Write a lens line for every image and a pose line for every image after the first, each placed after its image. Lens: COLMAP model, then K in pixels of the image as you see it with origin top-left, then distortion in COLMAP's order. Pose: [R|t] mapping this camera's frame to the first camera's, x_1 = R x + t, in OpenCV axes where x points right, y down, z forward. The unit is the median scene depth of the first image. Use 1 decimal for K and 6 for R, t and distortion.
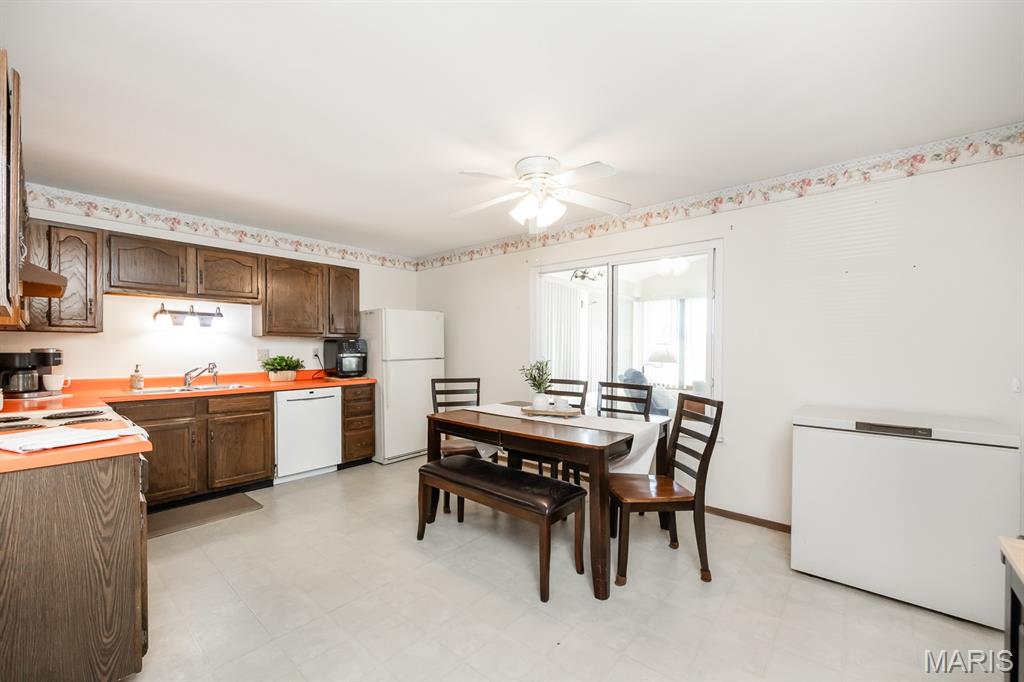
lens RADIAL K [[407.1, 0, 512.4], [0, 407.1, 348.8], [0, 0, 1]] dist [0.001375, 0.001171]
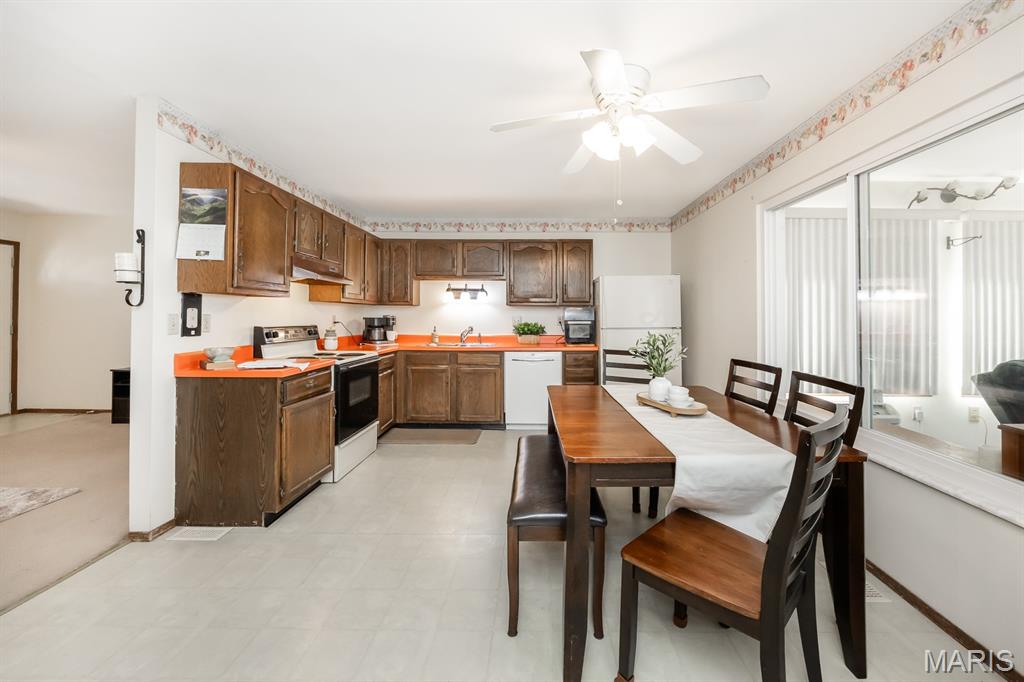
lens RADIAL K [[407.1, 0, 528.5], [0, 407.1, 306.1], [0, 0, 1]] dist [0.001375, 0.001171]
pose [[0.655195, -0.016007, -0.755290, 0.384880], [-0.006023, 0.999633, -0.026411, 0.002298], [0.755436, 0.021853, 0.654858, 0.267492]]
